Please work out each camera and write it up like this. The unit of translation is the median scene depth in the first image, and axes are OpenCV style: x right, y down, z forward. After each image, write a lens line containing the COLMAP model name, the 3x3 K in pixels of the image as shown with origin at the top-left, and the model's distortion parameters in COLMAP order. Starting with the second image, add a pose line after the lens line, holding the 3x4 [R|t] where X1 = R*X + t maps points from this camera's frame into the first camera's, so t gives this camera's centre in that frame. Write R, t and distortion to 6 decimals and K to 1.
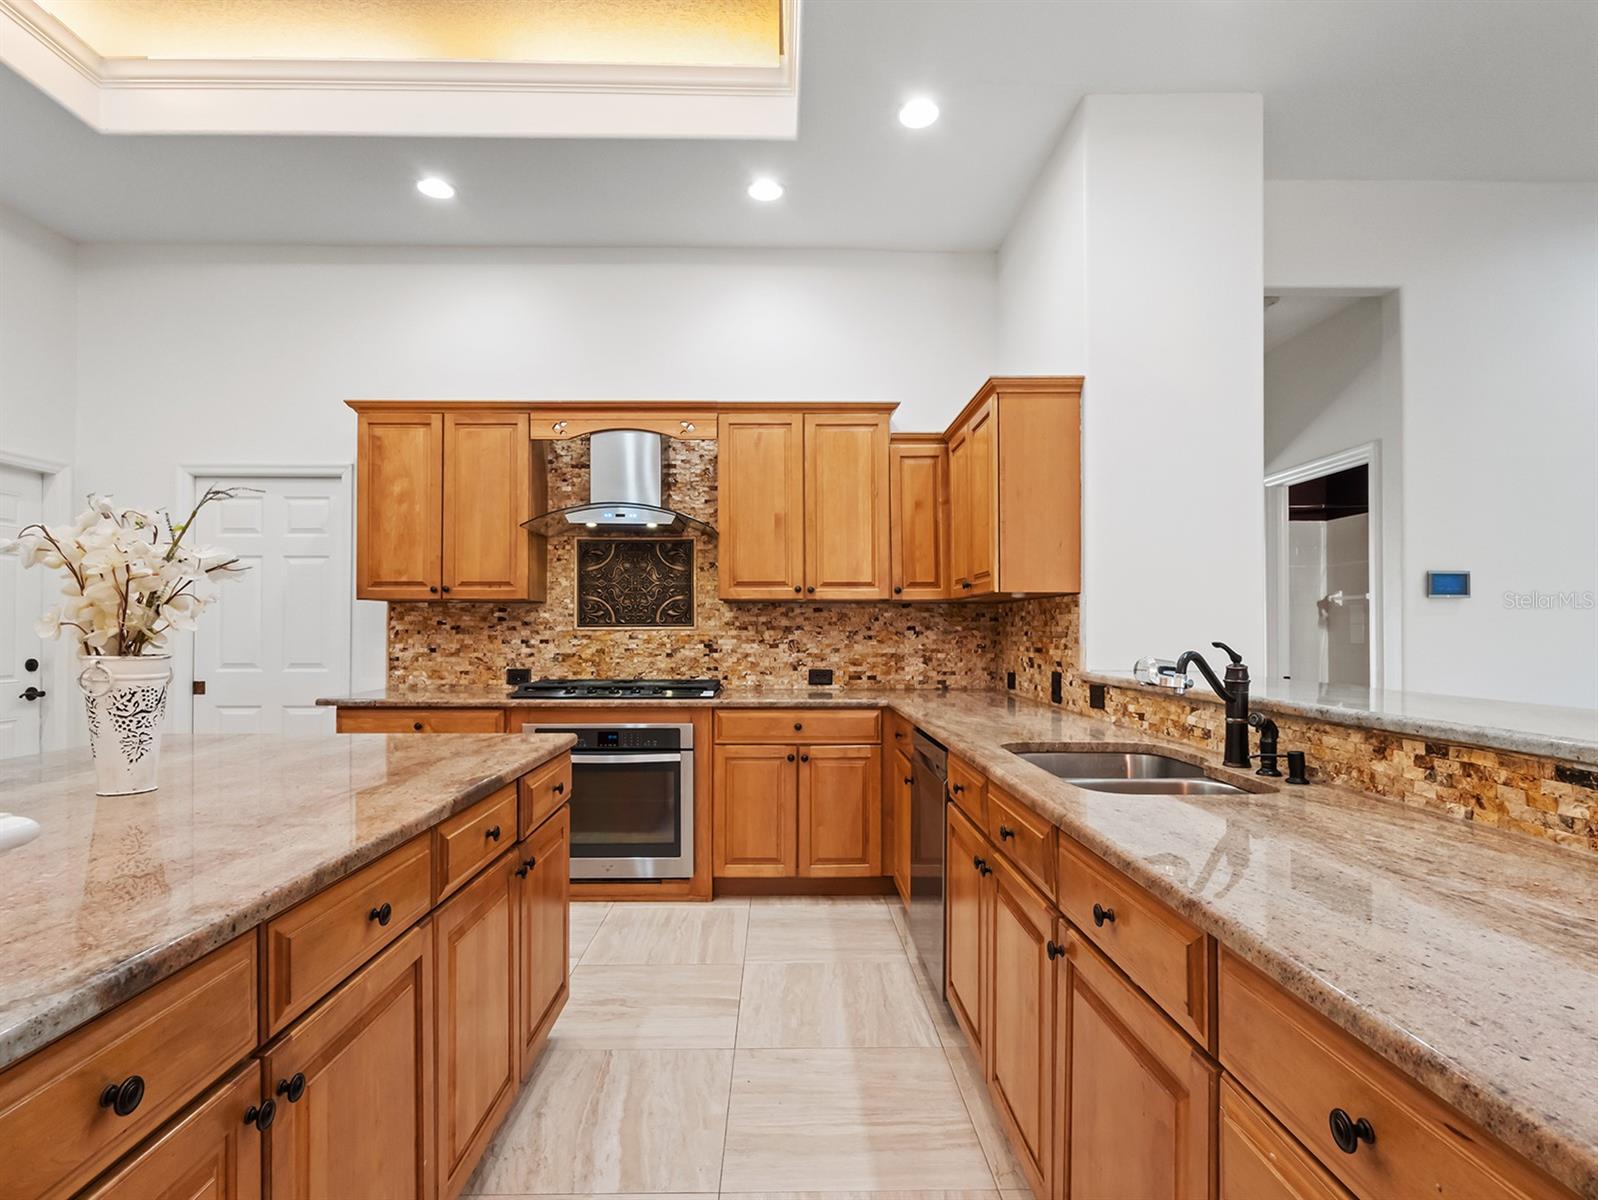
lens RADIAL K [[822.3, 0, 793.7], [0, 822.3, 605.5], [0, 0, 1]] dist [-0.003249, 0.001407]
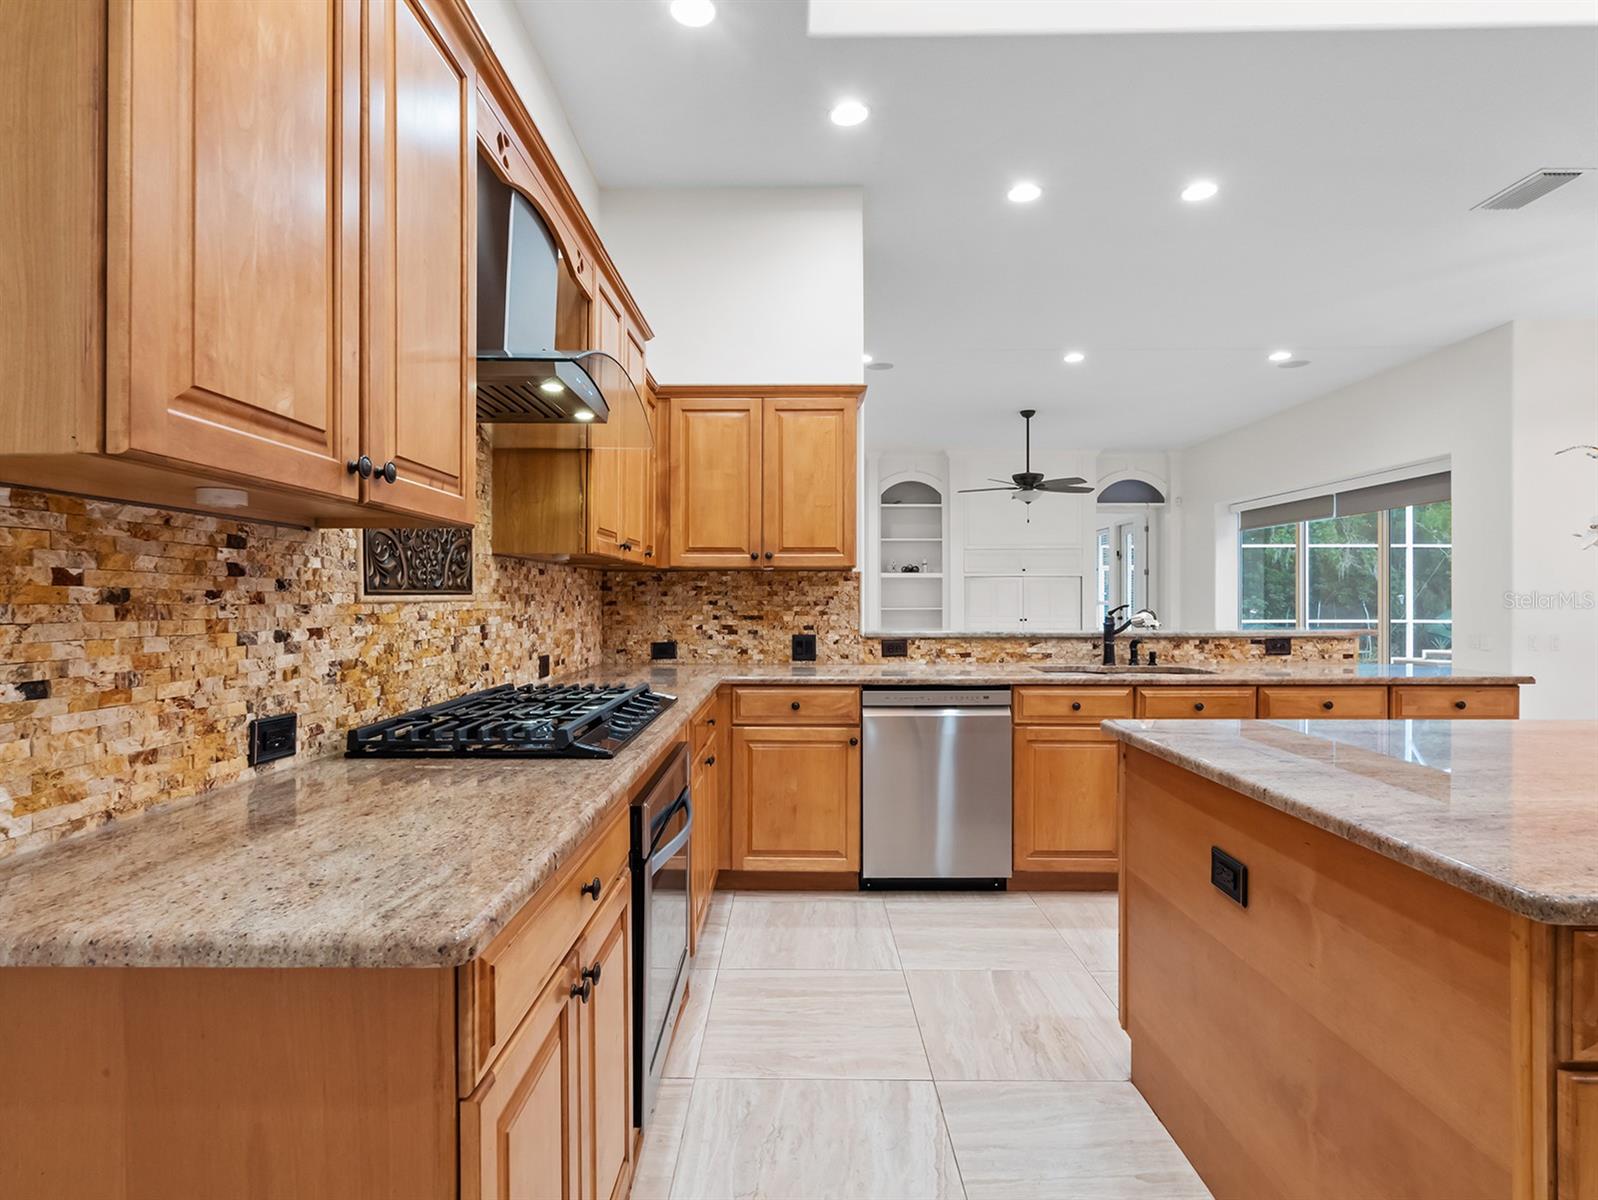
lens RADIAL K [[822.3, 0, 793.7], [0, 822.3, 605.5], [0, 0, 1]] dist [-0.003249, 0.001407]
pose [[0.024216, -0.010478, 0.999652, -0.673173], [-0.027891, 0.999549, 0.011152, 0.020870], [-0.999318, -0.028151, 0.023913, 0.774200]]
